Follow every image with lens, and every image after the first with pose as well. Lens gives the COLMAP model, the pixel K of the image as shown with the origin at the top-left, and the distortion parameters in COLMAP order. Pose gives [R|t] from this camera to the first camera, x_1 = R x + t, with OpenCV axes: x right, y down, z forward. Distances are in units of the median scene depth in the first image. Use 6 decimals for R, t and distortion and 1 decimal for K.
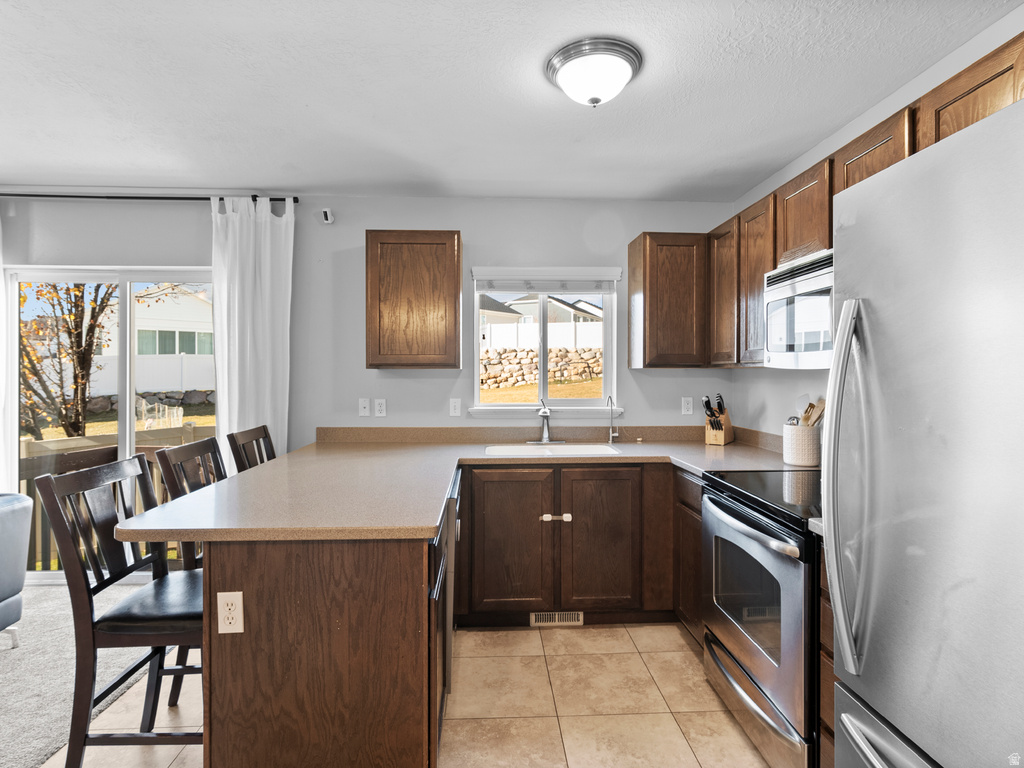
lens RADIAL K [[535.7, 0, 511.1], [0, 535.7, 373.9], [0, 0, 1]] dist [-0.003619, 0.000511]
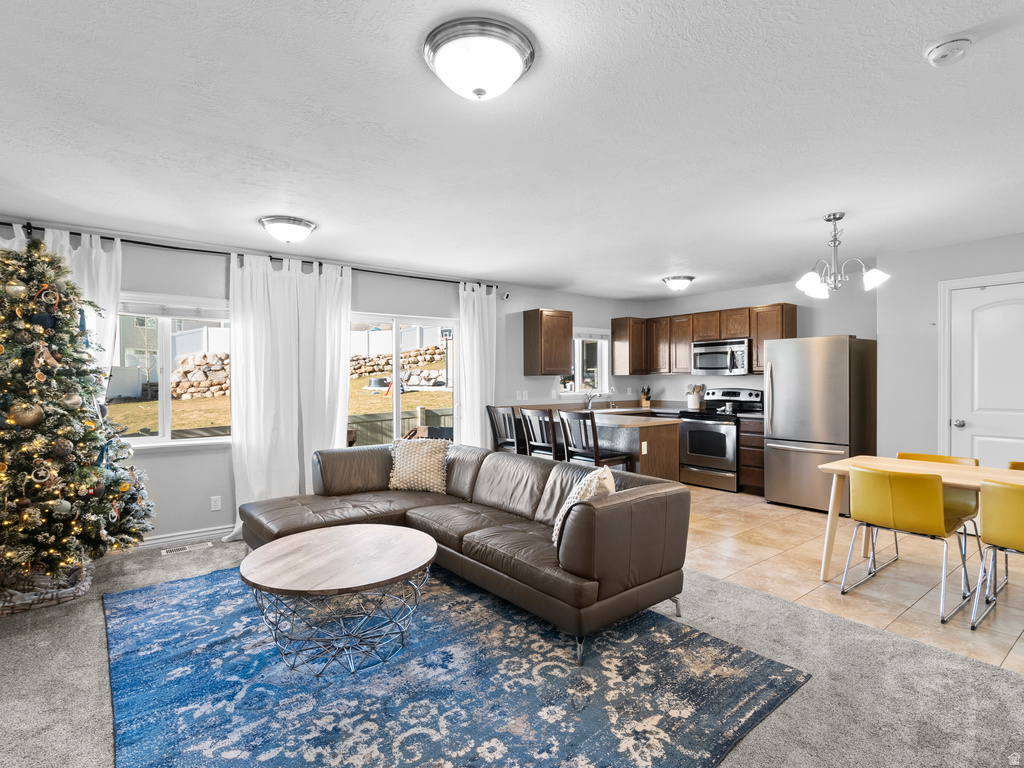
lens RADIAL K [[523.6, 0, 512.0], [0, 523.6, 384.0], [0, 0, 1]] dist [-0.004170, 0.001761]
pose [[0.818690, -0.011017, 0.574130, -1.639587], [0.006538, 0.999930, 0.009864, 0.003768], [-0.574199, -0.004322, 0.818705, -0.645476]]
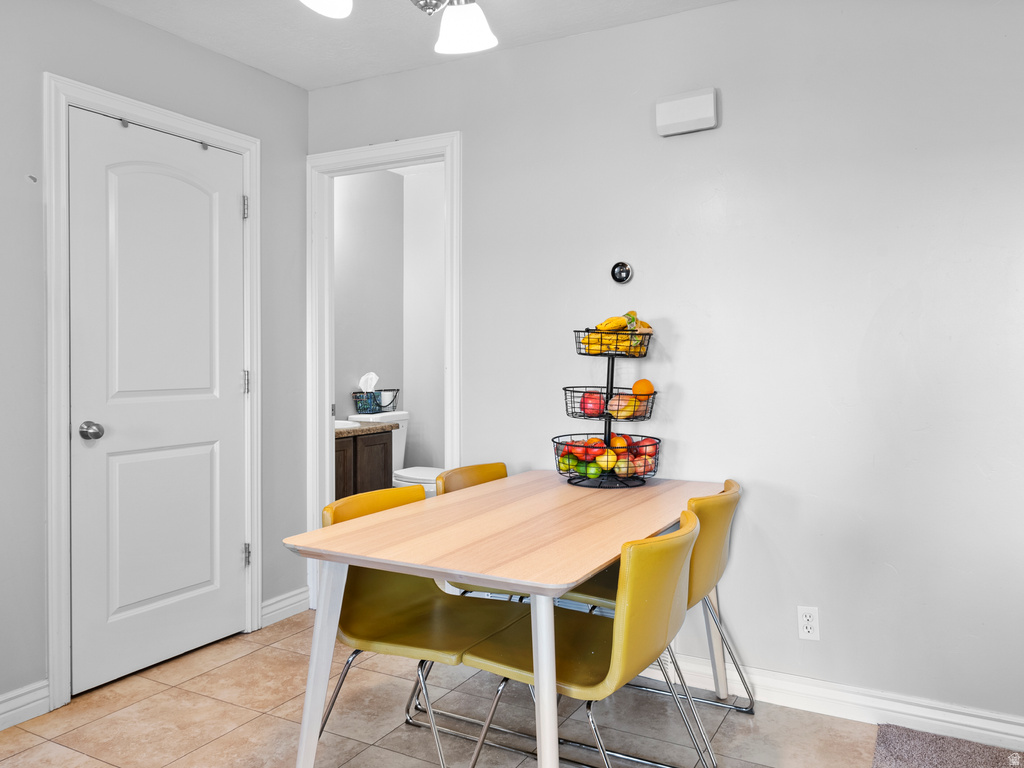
lens RADIAL K [[785.9, 0, 512.0], [0, 785.9, 384.0], [0, 0, 1]] dist [-0.001659, -0.000533]
pose [[-0.855645, -0.017169, 0.517279, -0.610726], [-0.003863, 0.999634, 0.026791, 0.059914], [-0.517549, 0.020925, -0.855397, 0.441586]]
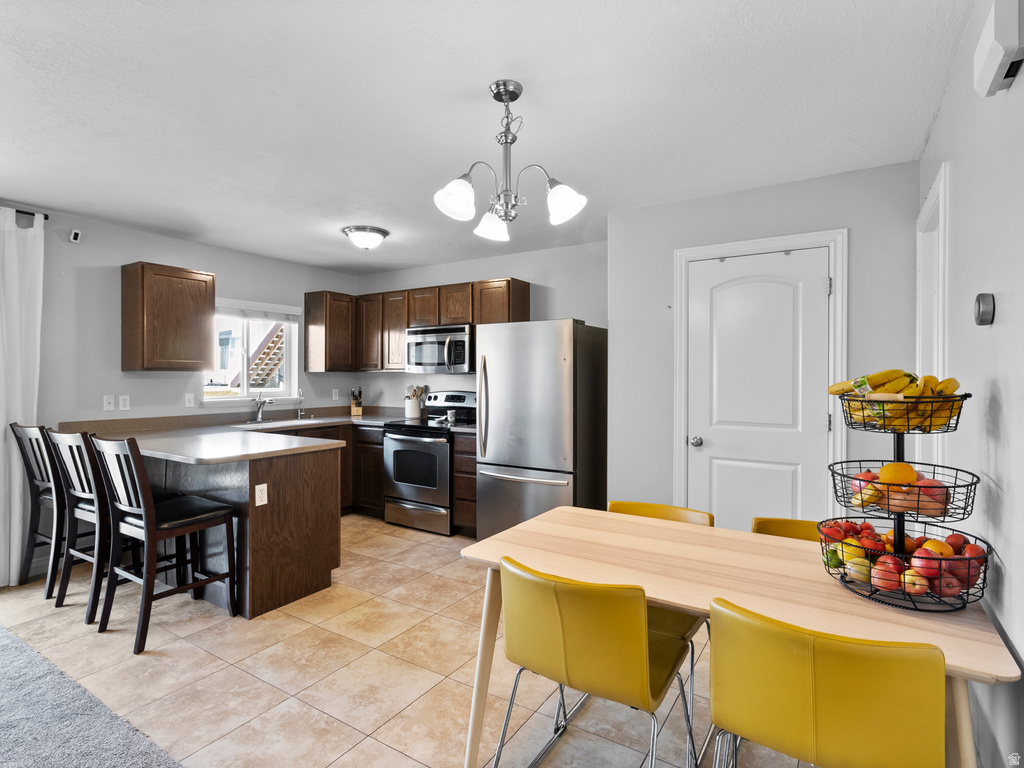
lens RADIAL K [[529.4, 0, 512.0], [0, 529.4, 378.2], [0, 0, 1]] dist [-0.002453, 0.000323]
pose [[0.575171, -0.002347, 0.818030, -0.846829], [-0.002260, 0.999988, 0.004459, 0.000648], [-0.818030, -0.004414, 0.575159, -0.474429]]
